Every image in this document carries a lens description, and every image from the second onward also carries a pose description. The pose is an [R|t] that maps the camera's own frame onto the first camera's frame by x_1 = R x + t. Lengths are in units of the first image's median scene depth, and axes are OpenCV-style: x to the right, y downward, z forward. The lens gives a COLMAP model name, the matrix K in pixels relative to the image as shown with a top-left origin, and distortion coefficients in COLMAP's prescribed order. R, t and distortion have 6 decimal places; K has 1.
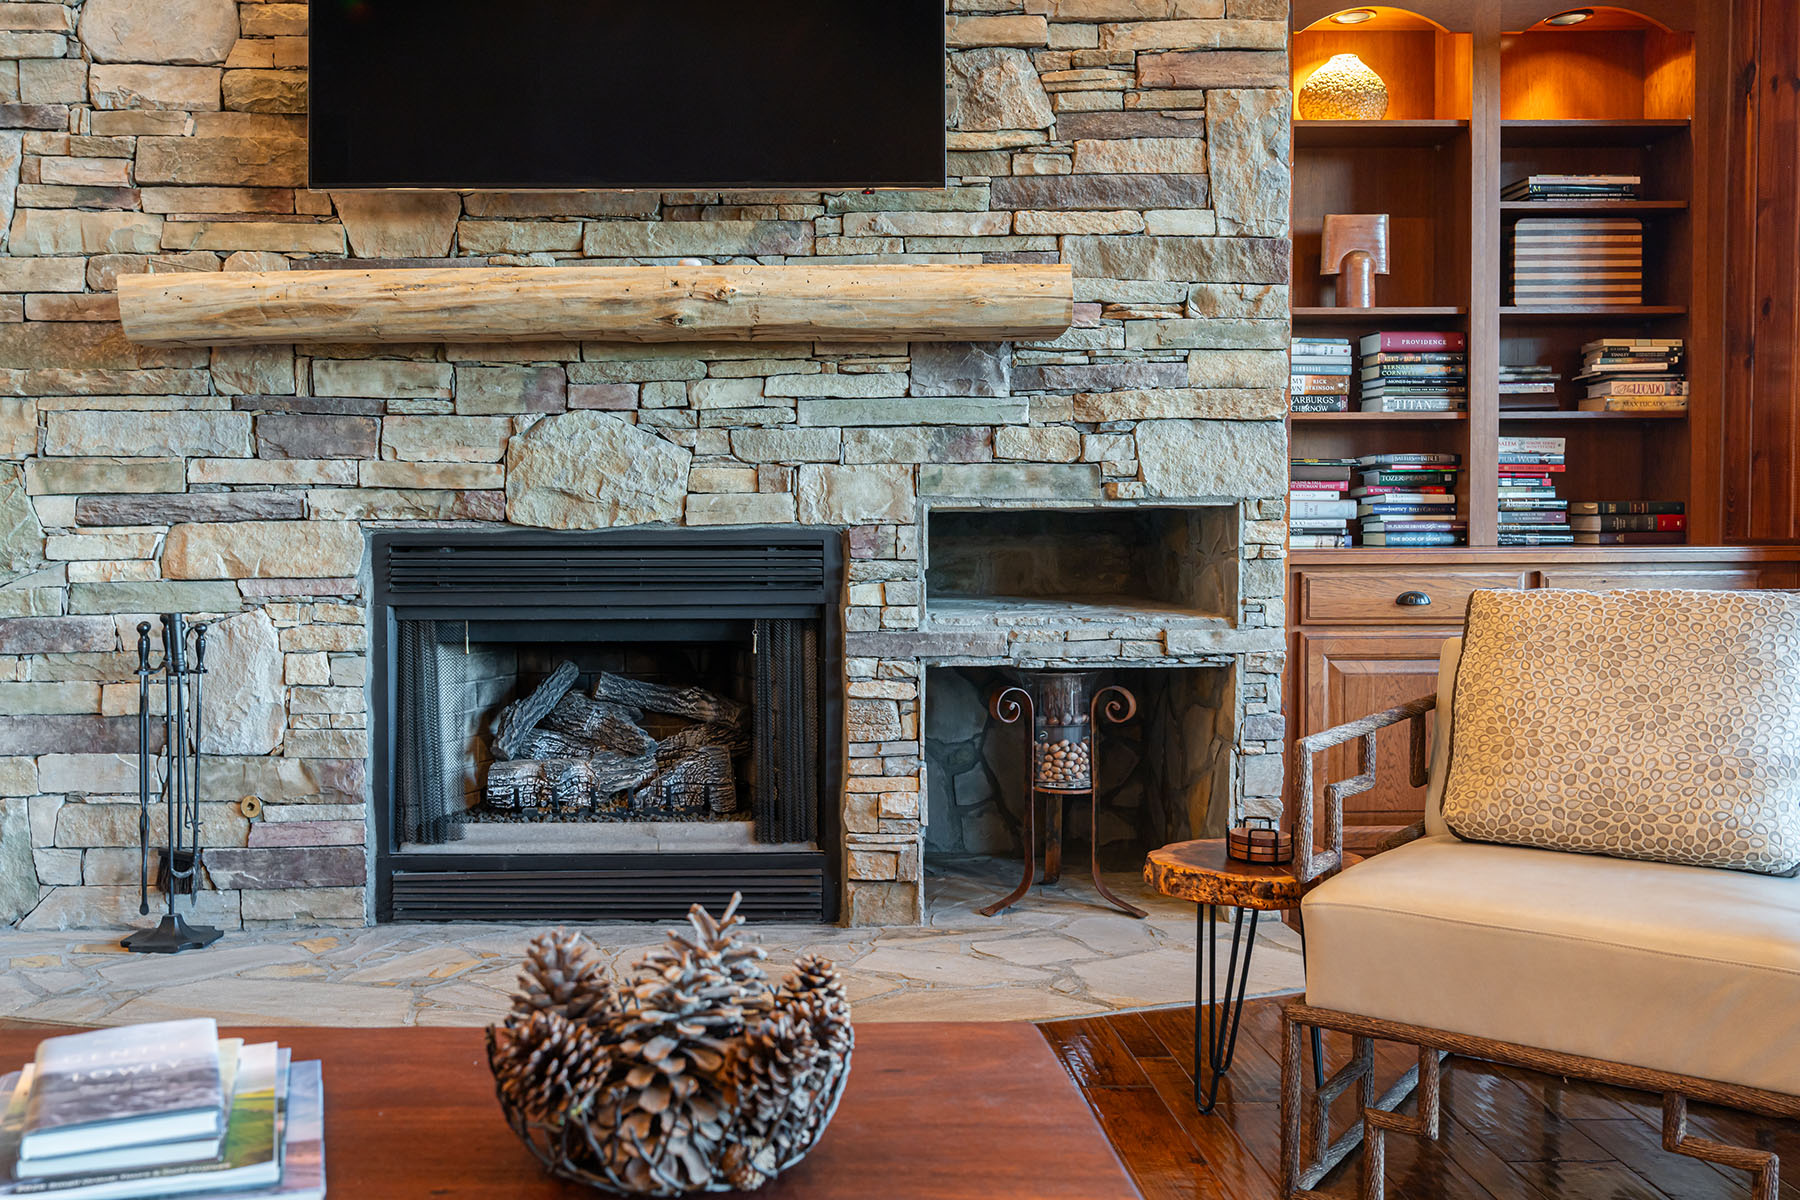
lens RADIAL K [[1578.3, 0, 899.9], [0, 1578.3, 599.5], [0, 0, 1]] dist [-0.007134, -0.000336]
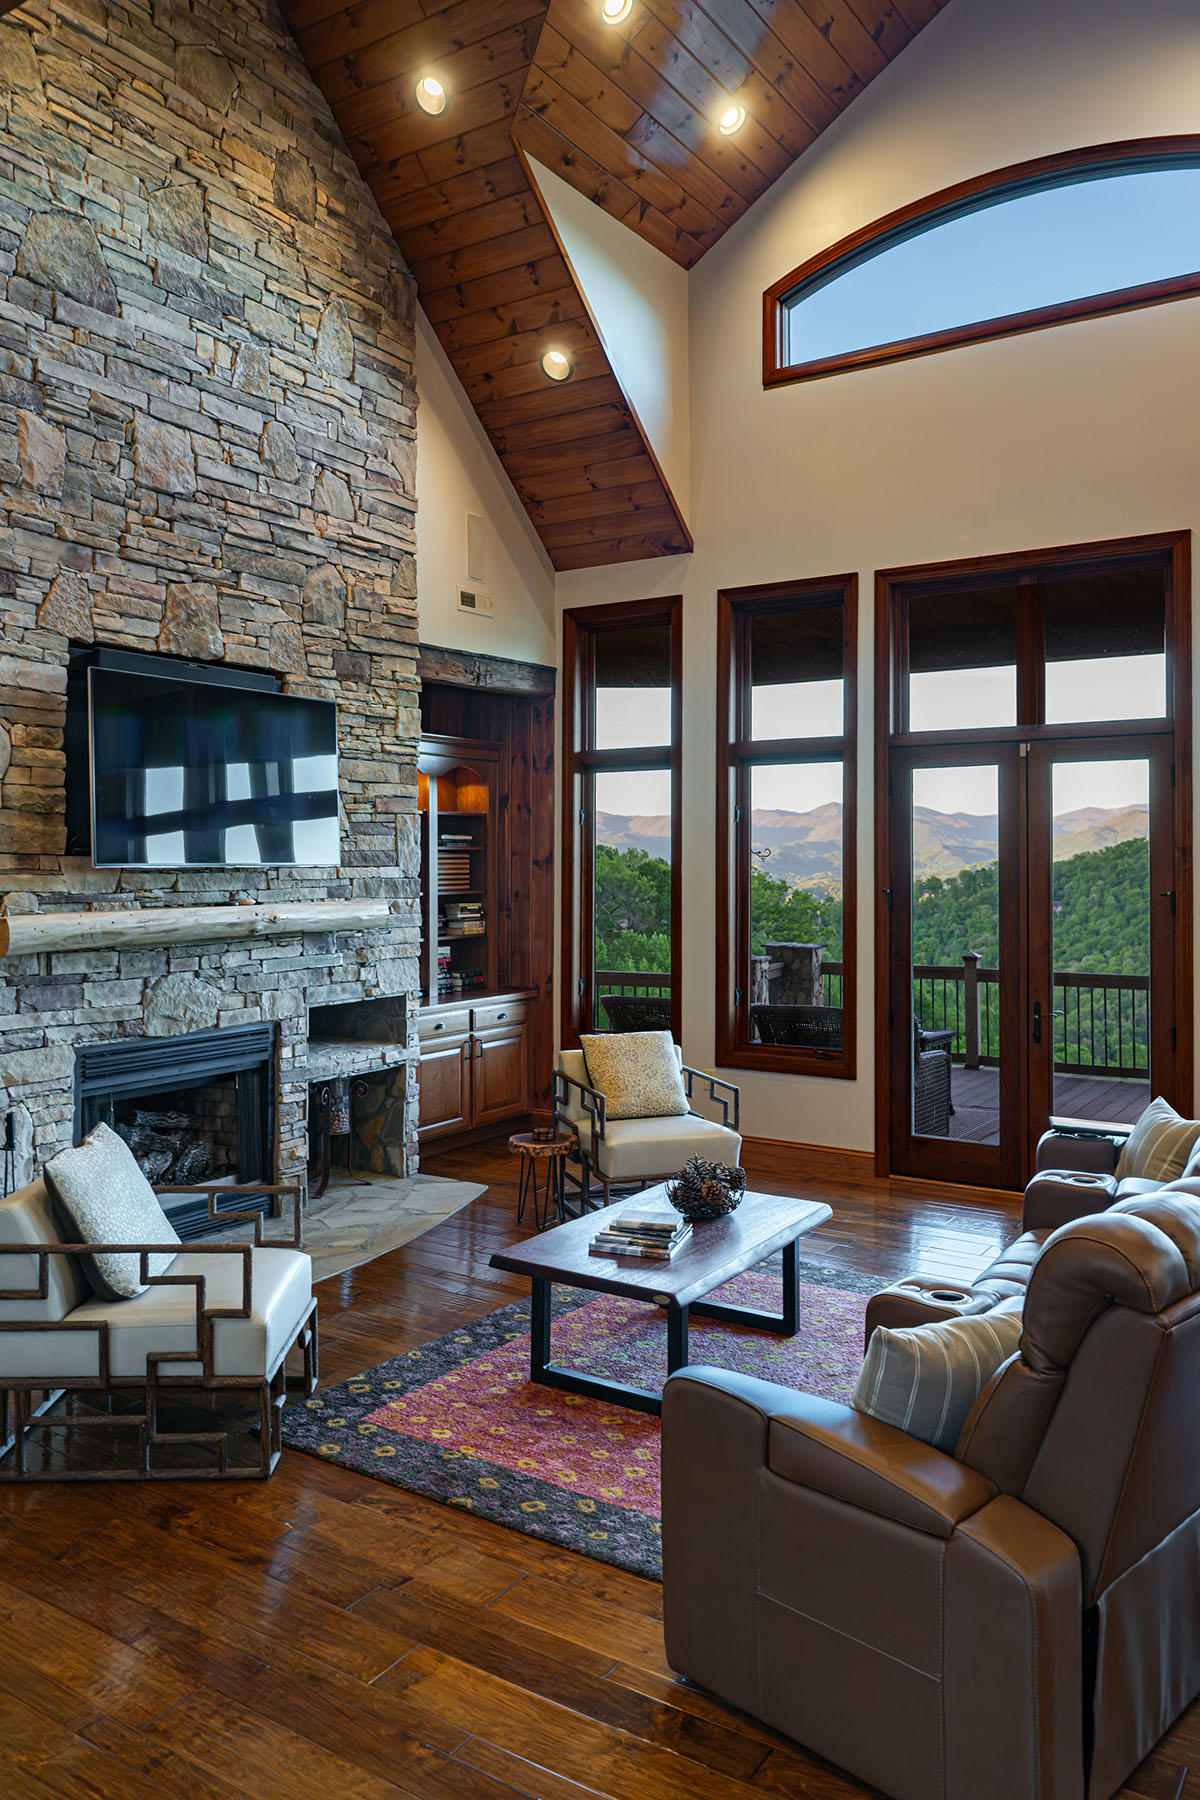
lens RADIAL K [[1325.8, 0, 595.2], [0, 1325.8, 887.5], [0, 0, 1]] dist [0.002943, 0.000066]
pose [[0.553172, -0.011886, 0.832982, -1.243414], [0.027203, 0.999623, -0.003801, -0.201840], [-0.832623, 0.024762, 0.553287, -0.299024]]
